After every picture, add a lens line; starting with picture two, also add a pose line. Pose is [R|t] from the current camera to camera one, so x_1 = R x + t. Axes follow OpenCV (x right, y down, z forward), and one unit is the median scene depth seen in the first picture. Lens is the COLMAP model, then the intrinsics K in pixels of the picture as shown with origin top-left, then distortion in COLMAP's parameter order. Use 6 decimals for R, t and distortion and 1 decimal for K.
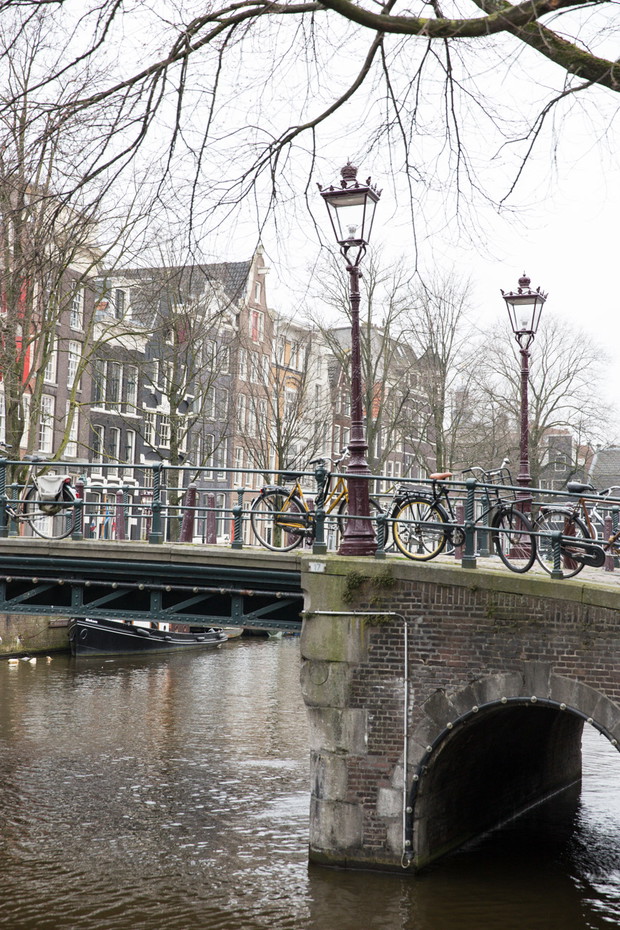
lens RADIAL K [[1863.1, 0, 310.0], [0, 1863.1, 465.0], [0, 0, 1]] dist [-0.007921, 0.004761]
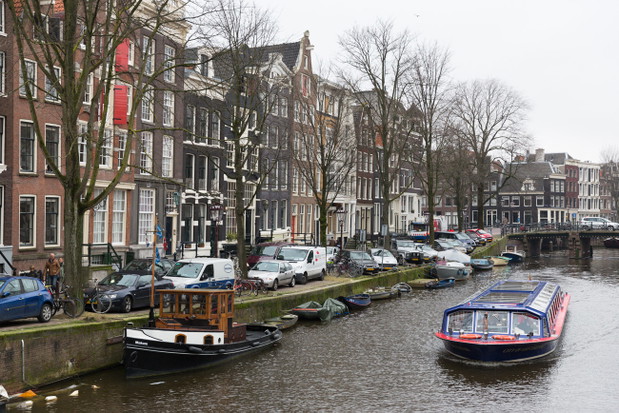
lens RADIAL K [[891.0, 0, 309.5], [0, 891.0, 206.5], [0, 0, 1]] dist [0.003128, -0.007303]
pose [[0.999244, -0.022603, -0.031616, -0.006283], [0.023677, 0.999140, 0.034026, -0.002748], [0.030820, -0.034748, 0.998921, 0.332953]]
